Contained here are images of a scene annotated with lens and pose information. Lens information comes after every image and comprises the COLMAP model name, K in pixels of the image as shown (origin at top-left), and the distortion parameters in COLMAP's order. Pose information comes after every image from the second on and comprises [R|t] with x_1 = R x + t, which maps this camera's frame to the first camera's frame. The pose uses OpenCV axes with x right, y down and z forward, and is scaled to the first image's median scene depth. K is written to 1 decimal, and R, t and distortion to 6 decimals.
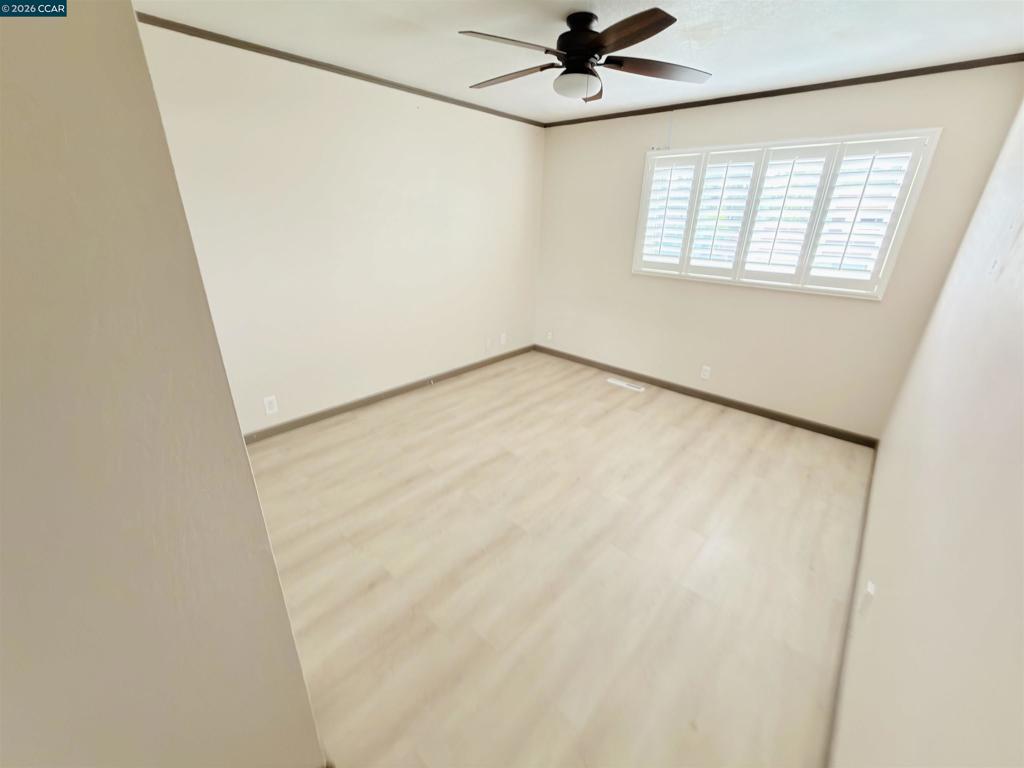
lens RADIAL K [[409.2, 0, 506.7], [0, 409.2, 380.2], [0, 0, 1]] dist [0.000772, -0.000083]
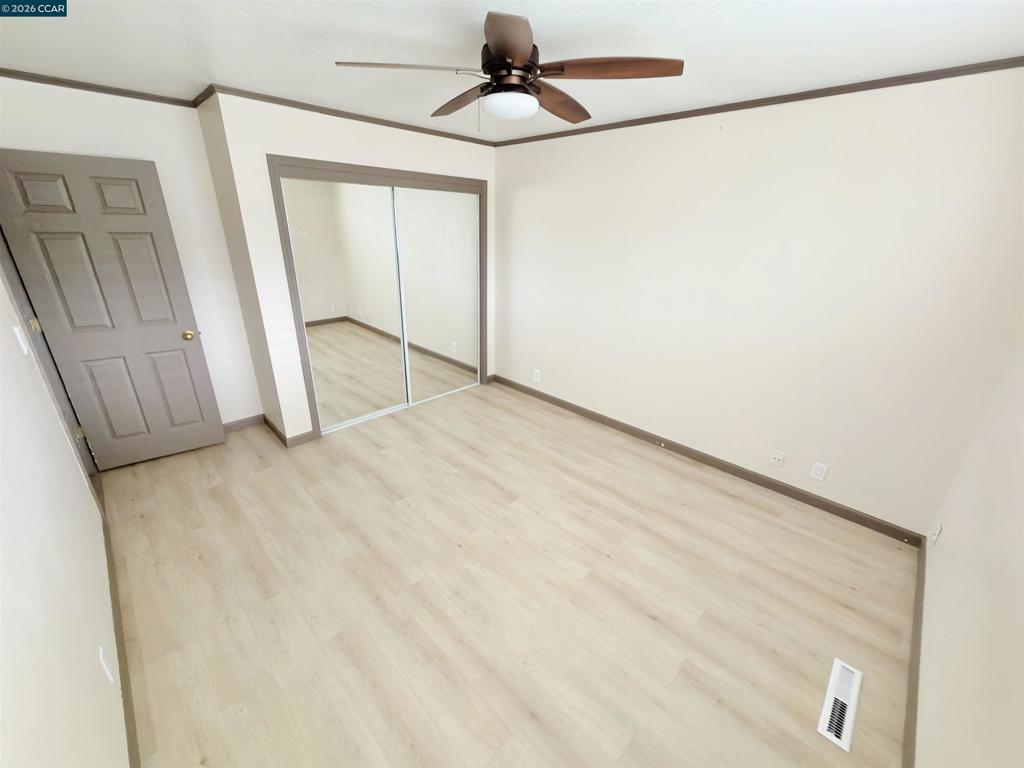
lens RADIAL K [[409.2, 0, 512.8], [0, 409.2, 382.9], [0, 0, 1]] dist [0.000772, -0.000083]
pose [[-0.033745, 0.337837, -0.940600, 0.971847], [-0.394256, 0.860313, 0.323145, -0.429116], [0.918381, 0.381742, 0.104163, 0.972103]]
